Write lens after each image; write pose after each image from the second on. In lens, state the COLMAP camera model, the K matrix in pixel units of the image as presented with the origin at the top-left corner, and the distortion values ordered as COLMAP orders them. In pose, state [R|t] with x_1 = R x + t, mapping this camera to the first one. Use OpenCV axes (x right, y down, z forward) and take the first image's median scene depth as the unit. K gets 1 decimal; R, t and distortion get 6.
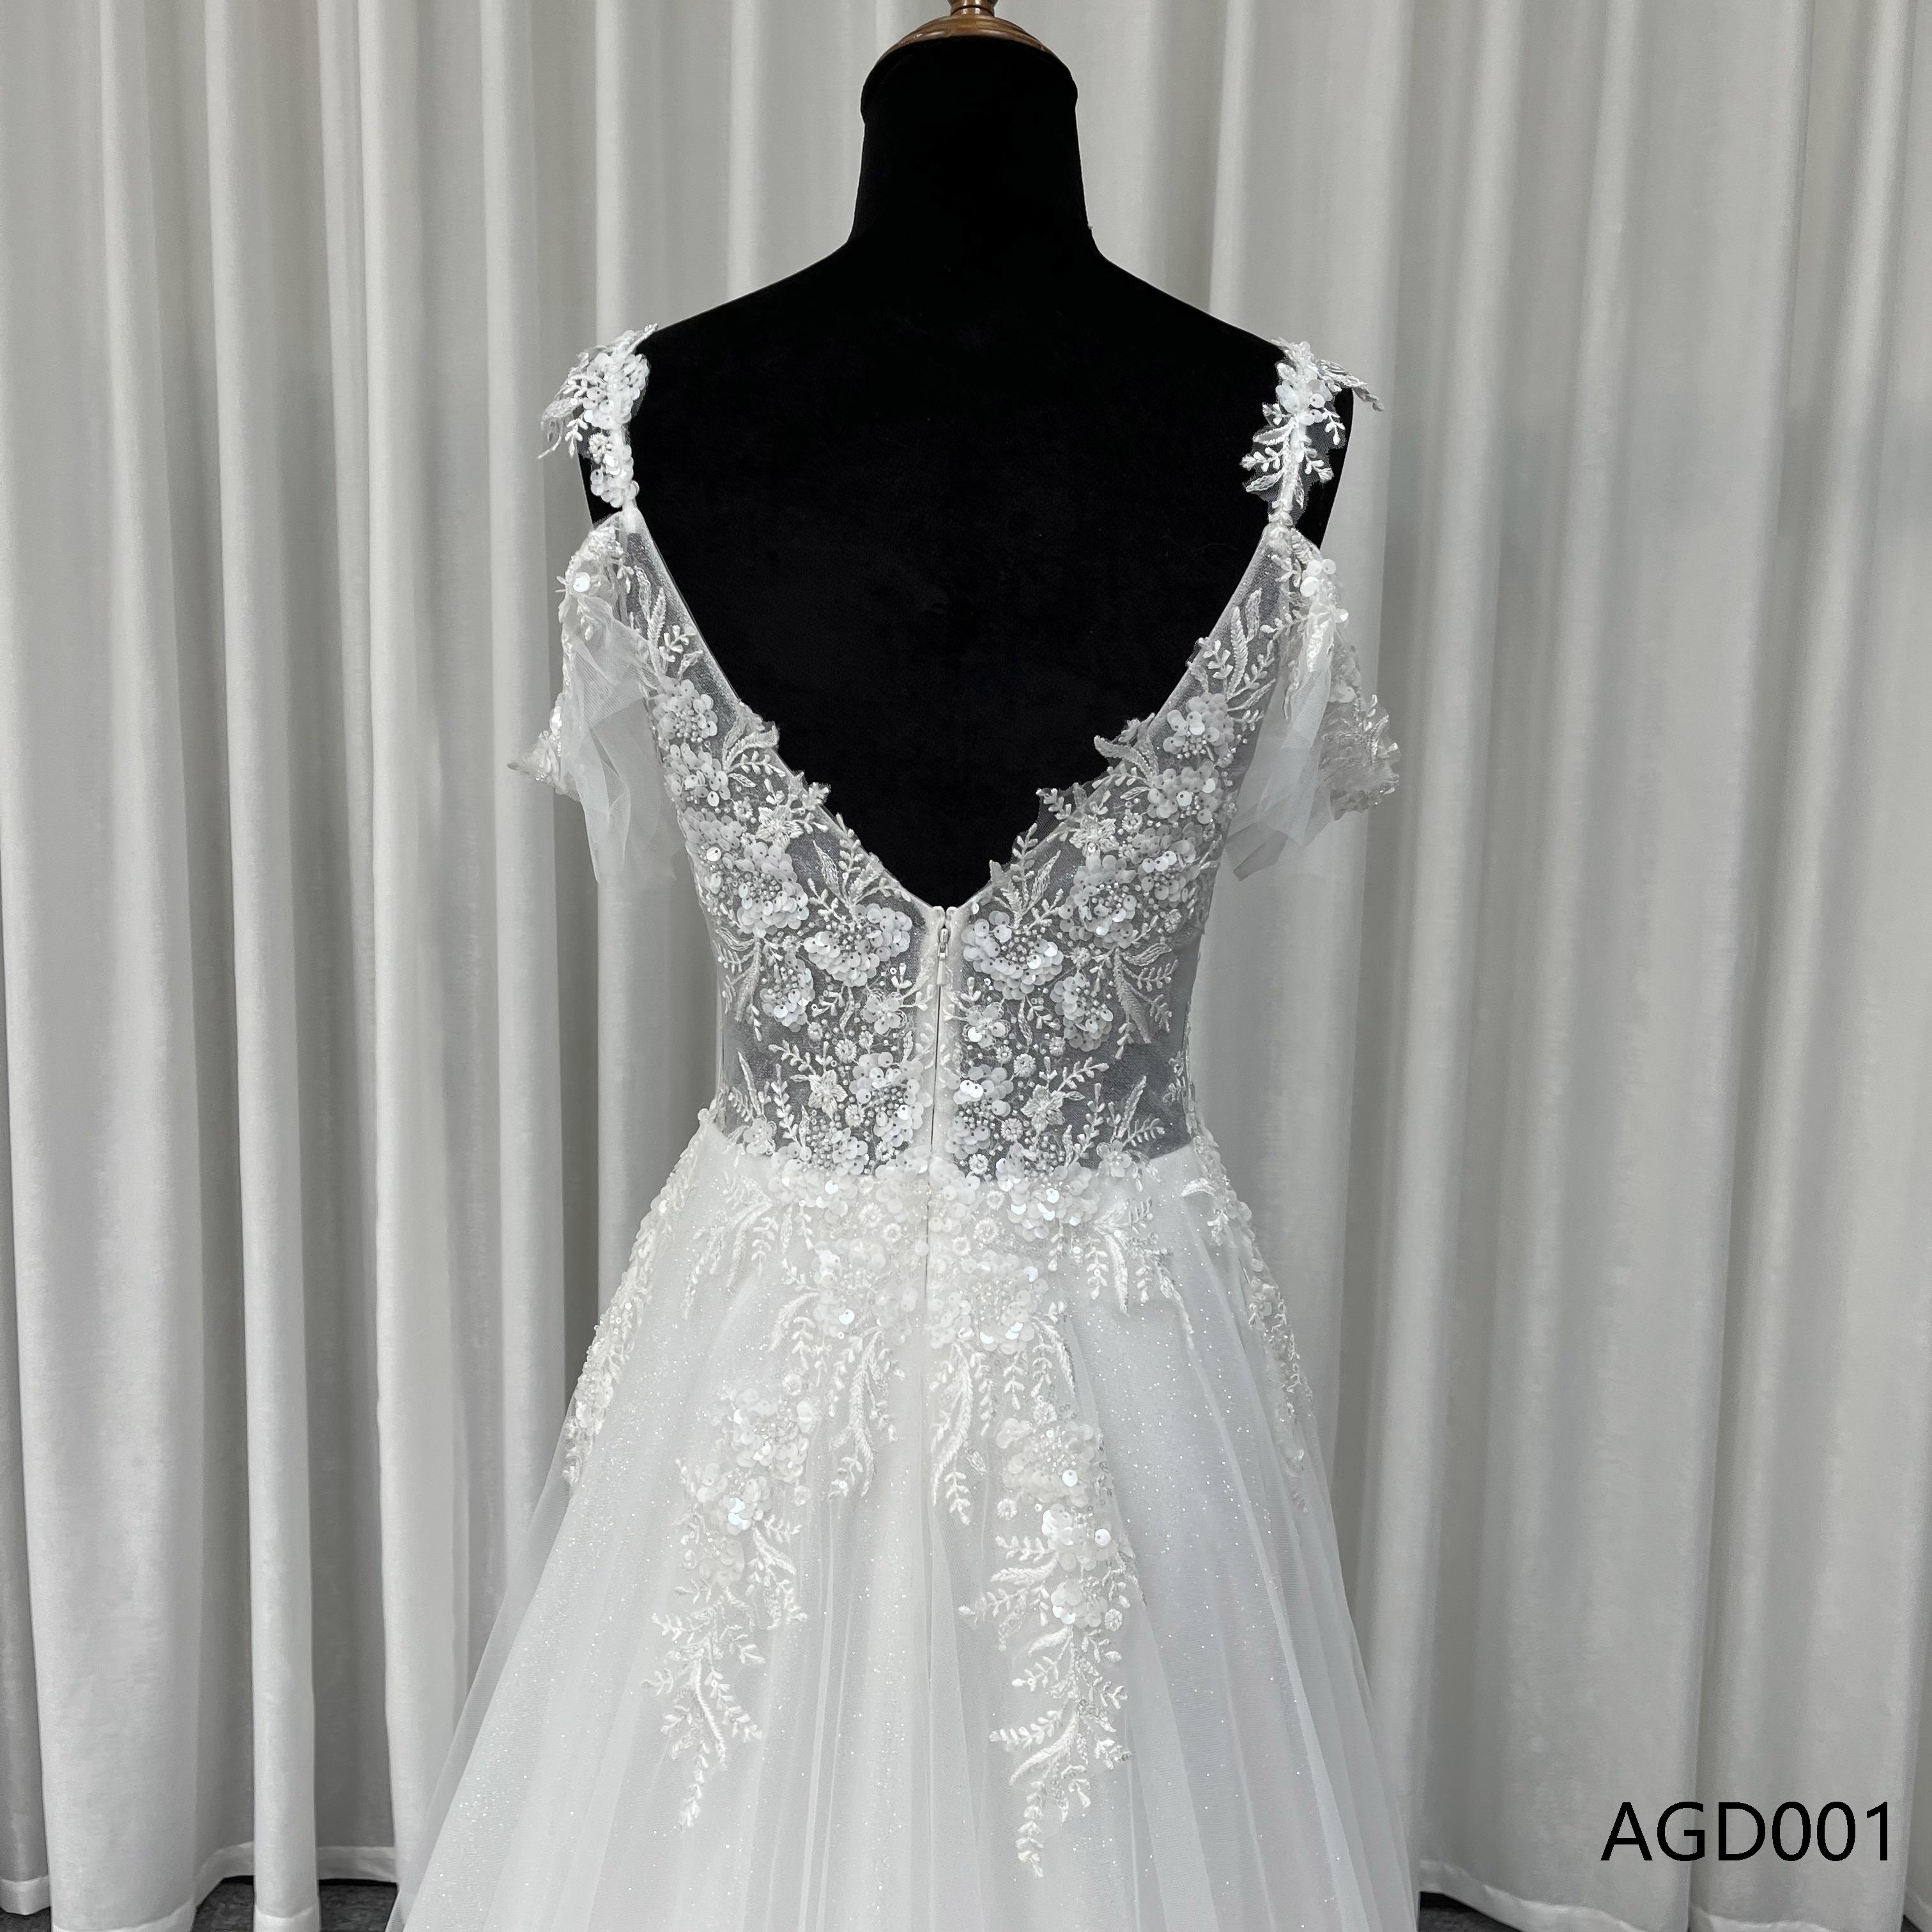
lens RADIAL K [[1925.2, 0, 953.5], [0, 1925.2, 997.3], [0, 0, 1]] dist [0.079704, -0.010595]
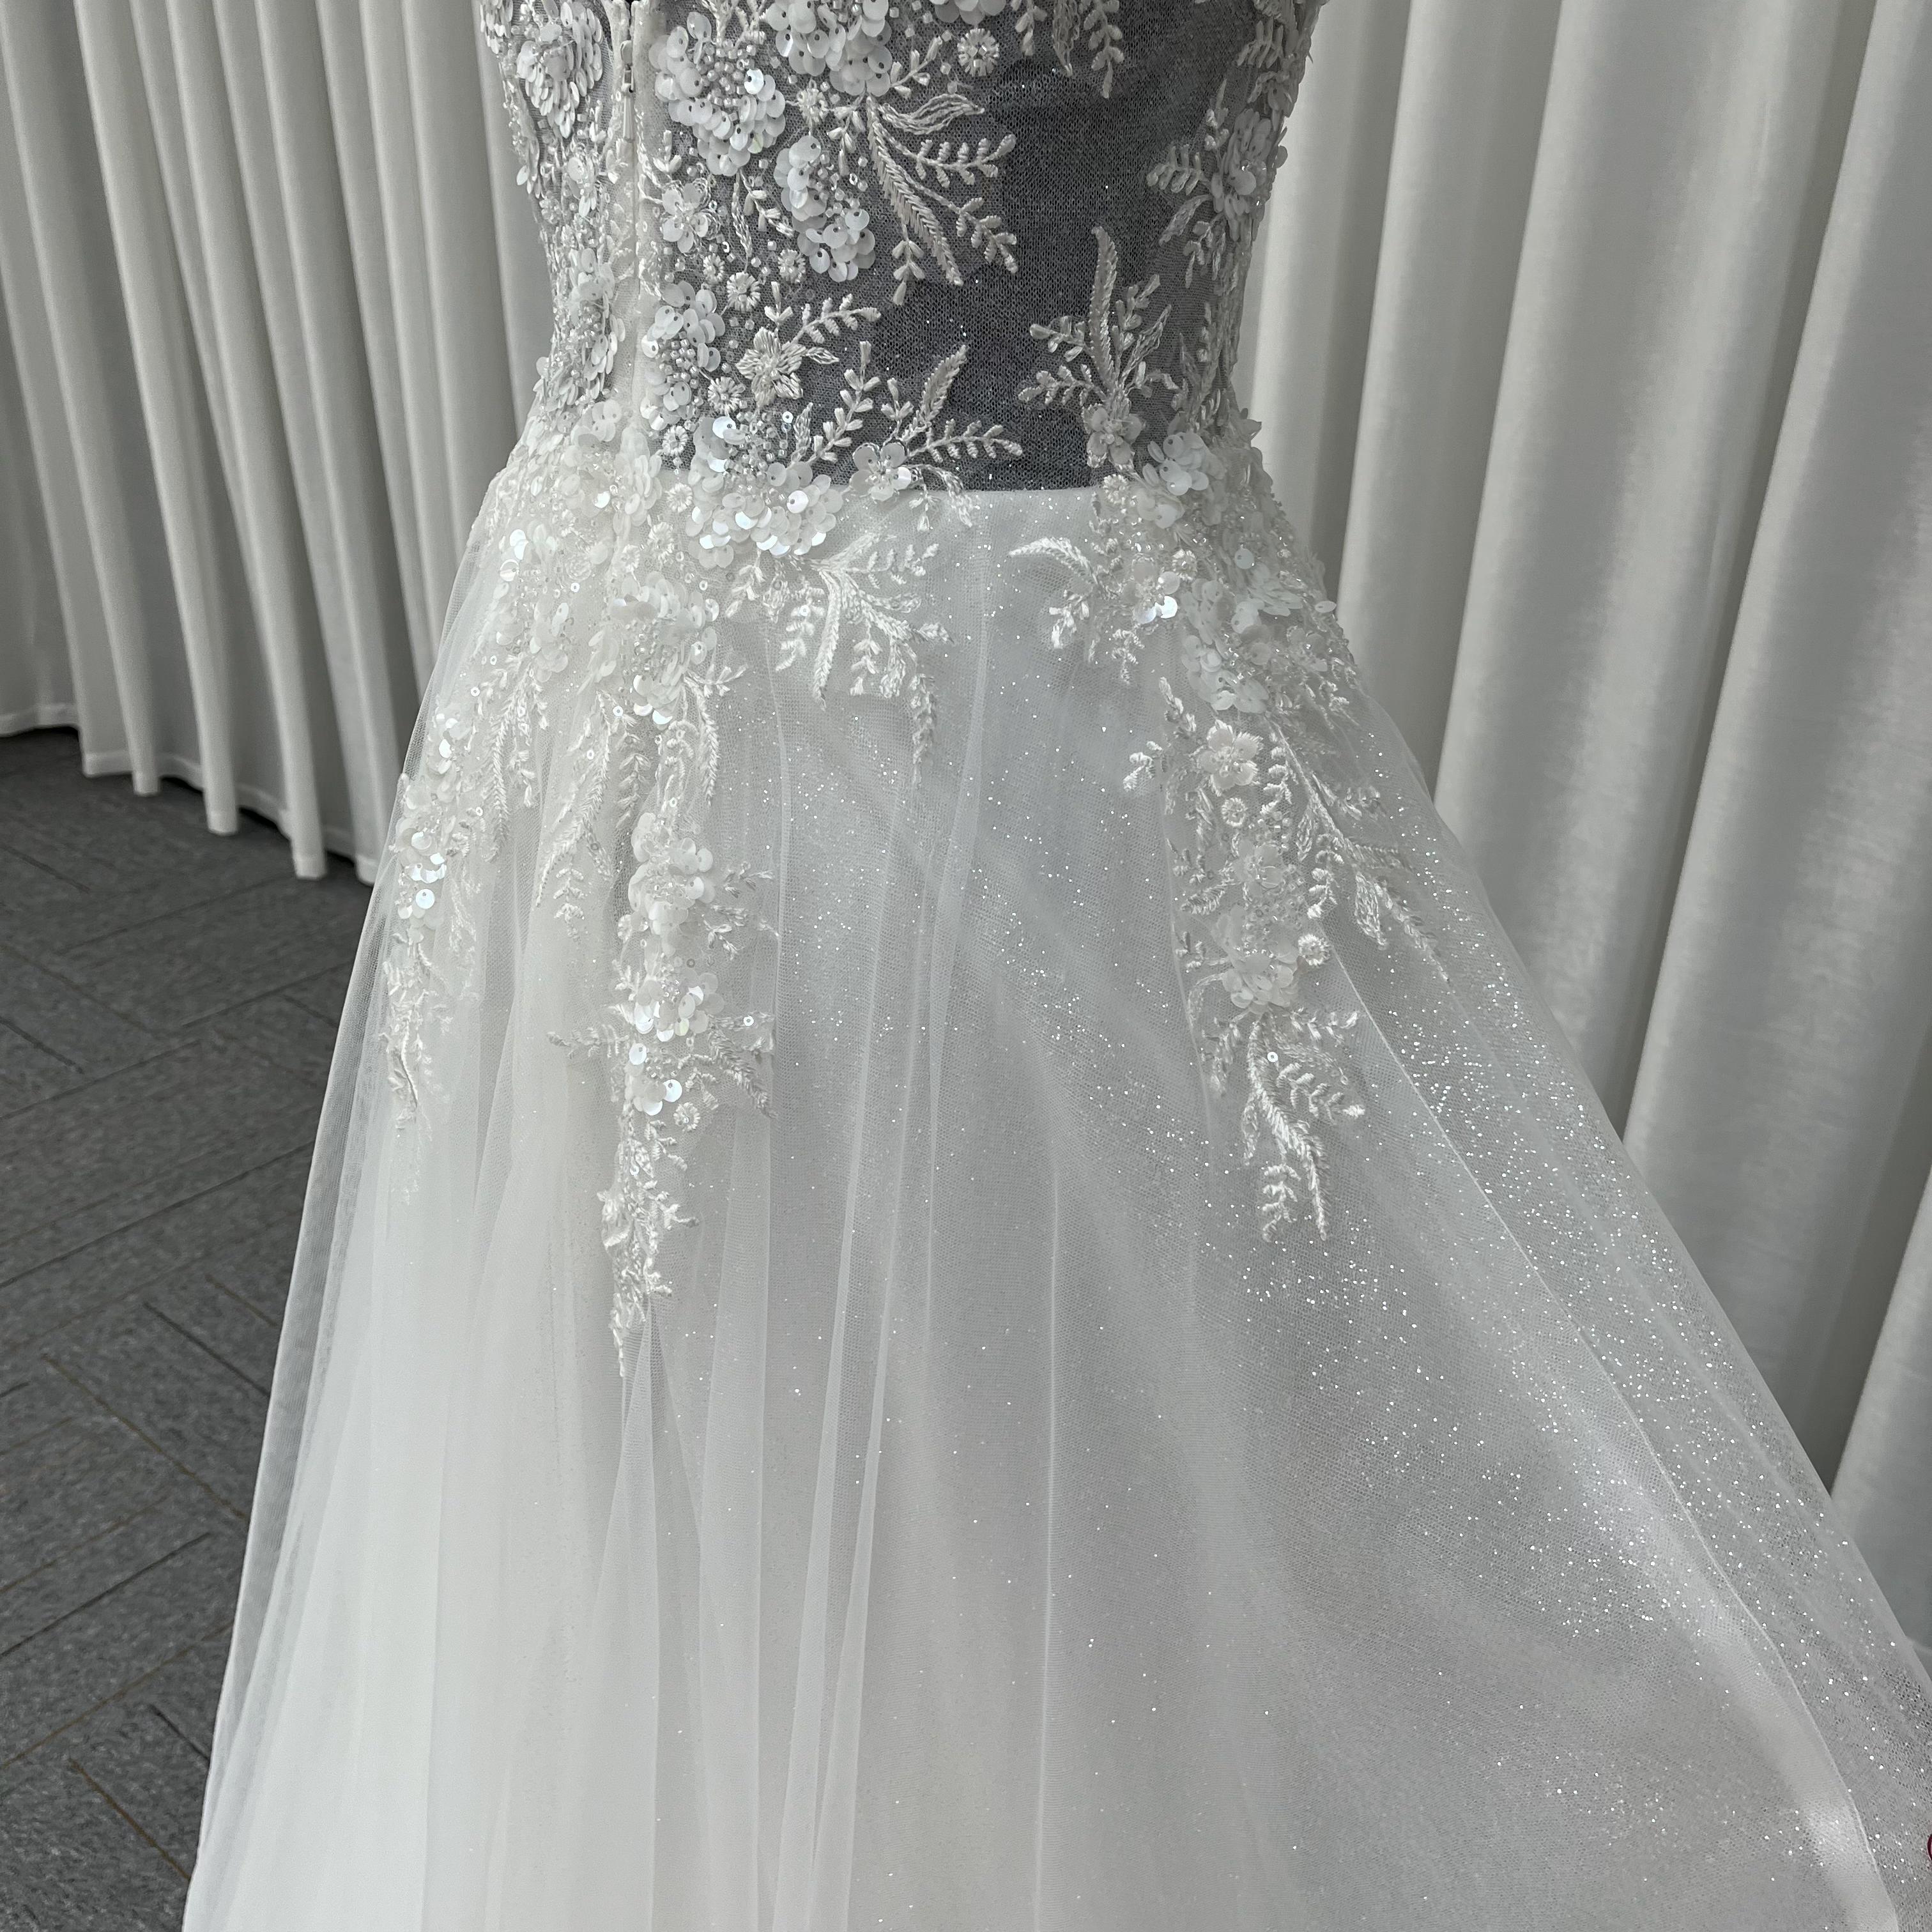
lens RADIAL K [[1948.5, 0, 1005.7], [0, 1948.5, 988.7], [0, 0, 1]] dist [0.005913, 0.001291]
pose [[0.778167, 0.301038, -0.551210, 0.524304], [-0.122835, 0.933642, 0.336488, 0.023233], [0.615928, -0.194137, 0.763507, 0.525128]]
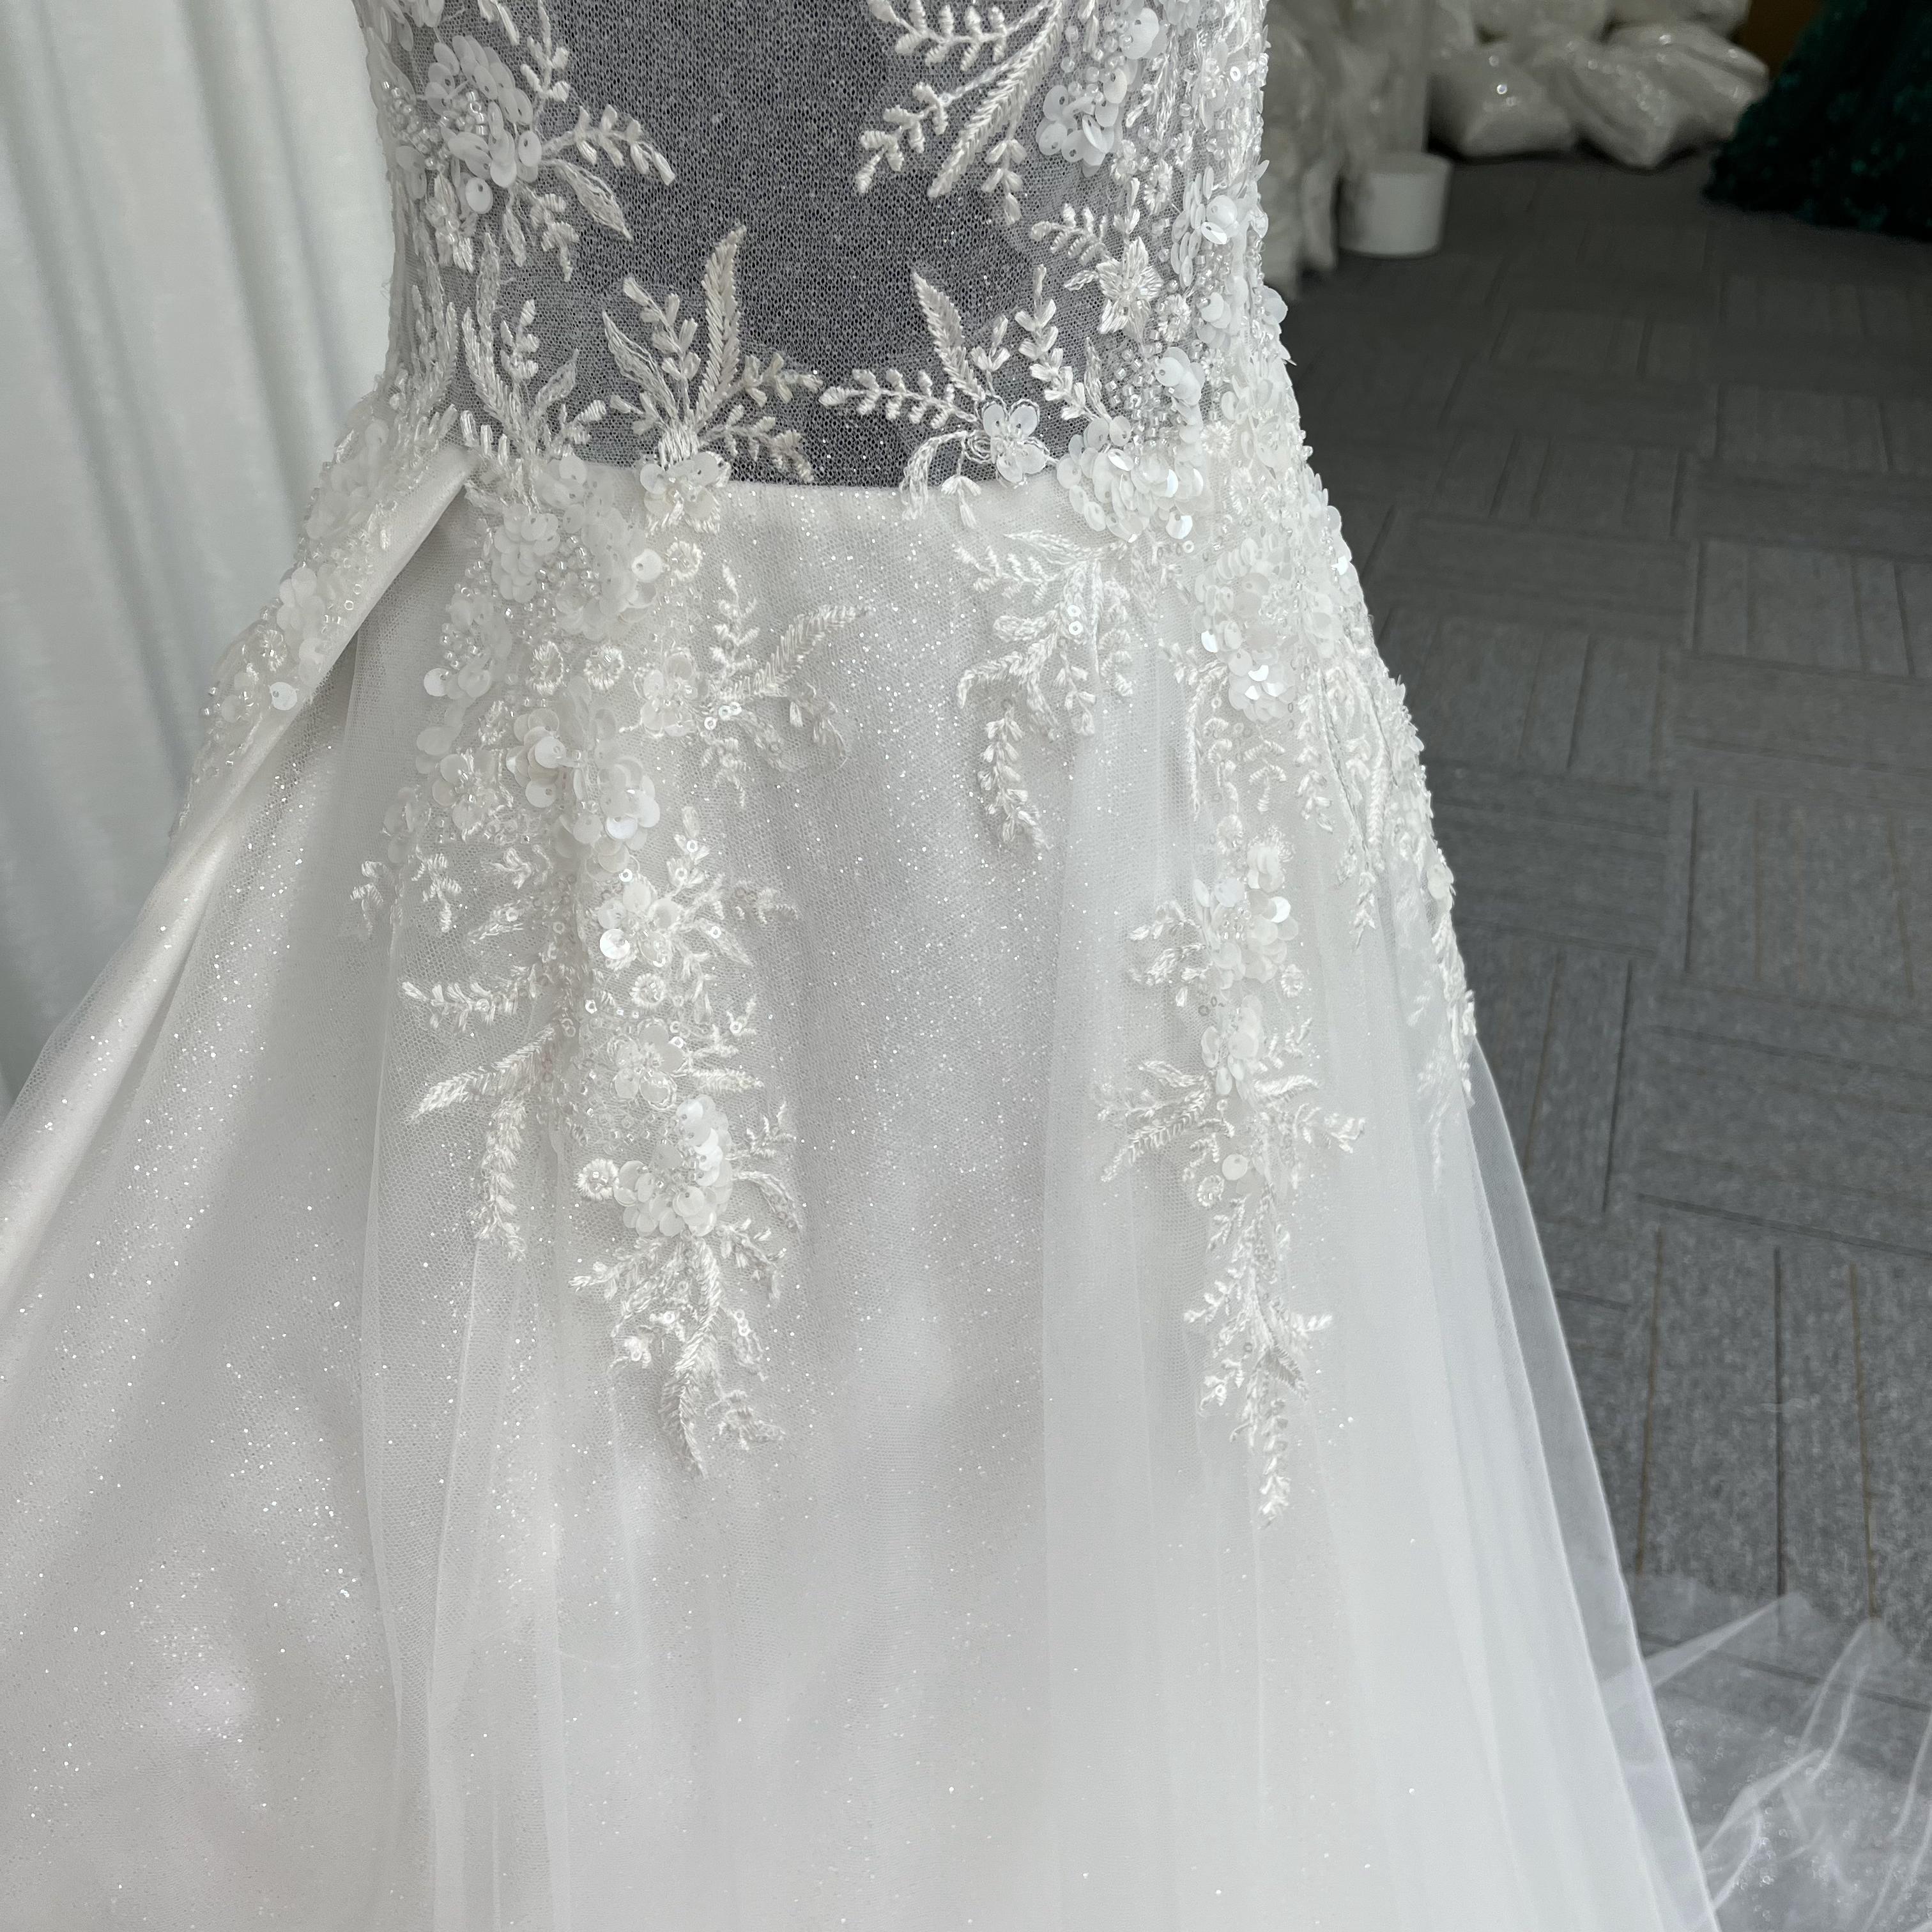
lens RADIAL K [[1909.7, 0, 969.4], [0, 1909.7, 986.0], [0, 0, 1]] dist [0.025020, -0.061228]
pose [[0.324754, -0.555988, 0.765122, -0.552936], [0.153670, 0.829238, 0.537354, -0.071534], [-0.933231, -0.056931, 0.354737, 0.869035]]
